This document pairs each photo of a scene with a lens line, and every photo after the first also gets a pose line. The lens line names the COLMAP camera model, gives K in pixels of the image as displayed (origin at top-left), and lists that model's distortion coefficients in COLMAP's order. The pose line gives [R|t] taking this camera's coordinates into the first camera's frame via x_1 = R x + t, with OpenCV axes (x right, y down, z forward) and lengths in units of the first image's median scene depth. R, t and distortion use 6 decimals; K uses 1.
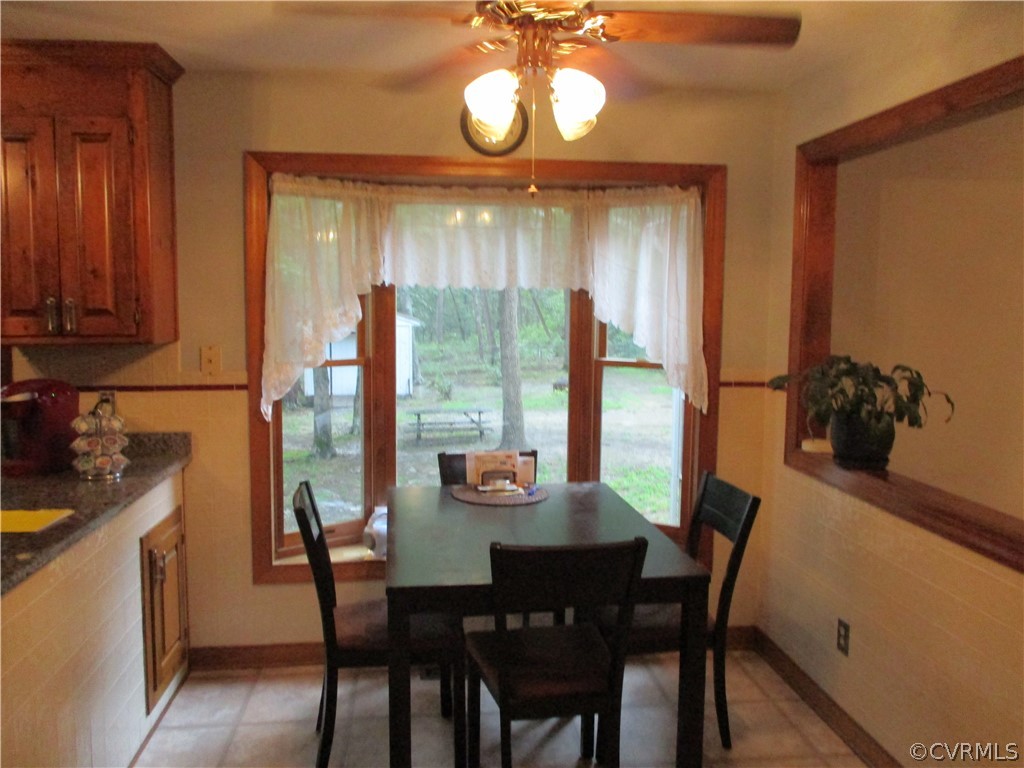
lens RADIAL K [[853.9, 0, 512.0], [0, 853.9, 384.0], [0, 0, 1]] dist [-0.005252, -0.008993]
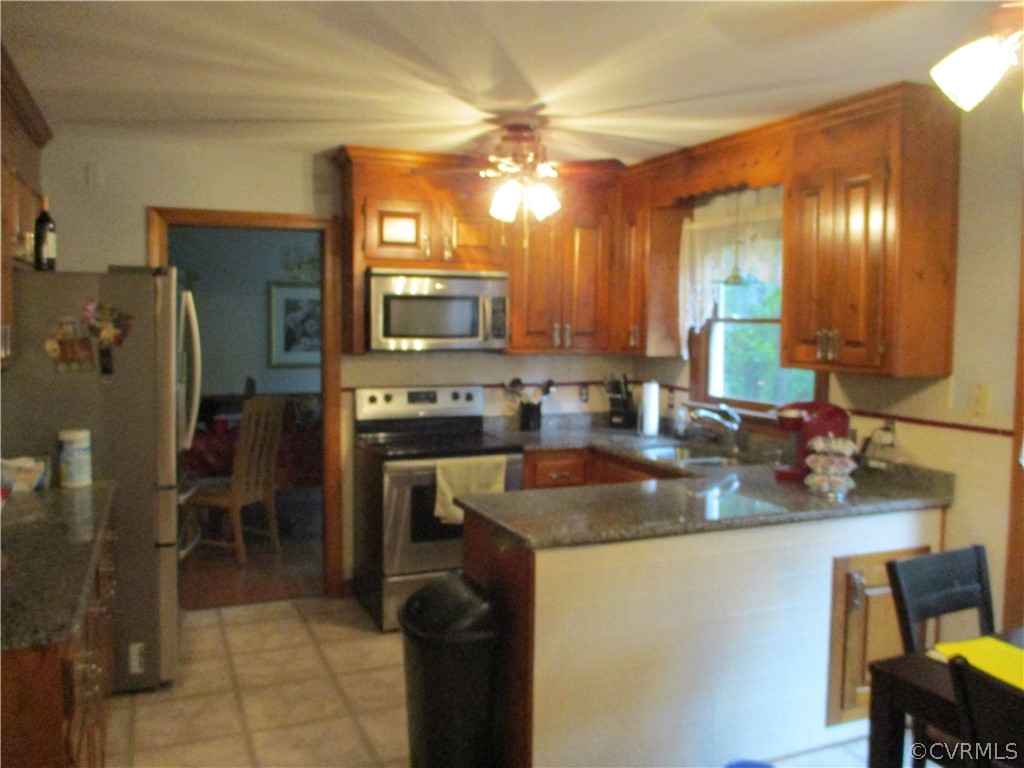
lens RADIAL K [[853.9, 0, 512.0], [0, 853.9, 384.0], [0, 0, 1]] dist [-0.005252, -0.008993]
pose [[0.280463, 0.064395, -0.957702, 0.378306], [-0.110215, 0.993308, 0.034513, -0.020714], [0.953516, 0.095874, 0.285684, 0.255959]]
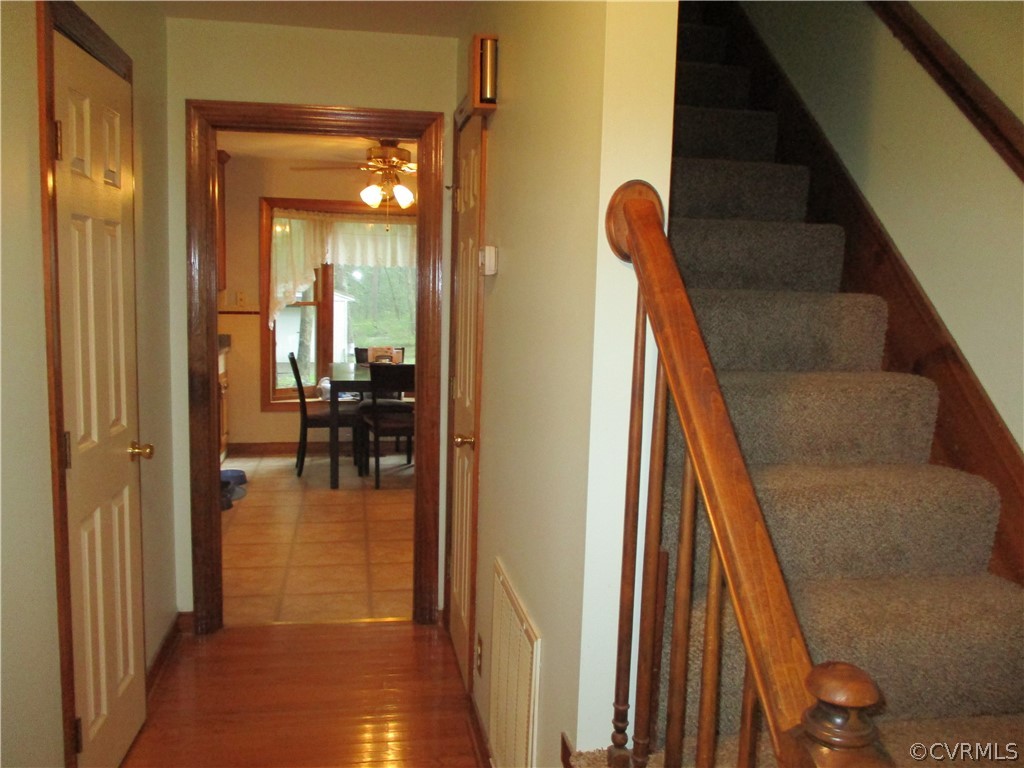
lens RADIAL K [[853.9, 0, 512.0], [0, 853.9, 384.0], [0, 0, 1]] dist [-0.005252, -0.008993]
pose [[0.997260, 0.011059, 0.073141, 0.140179], [-0.012551, 0.999722, 0.019962, 0.122989], [-0.072900, -0.020826, 0.997122, -1.058550]]
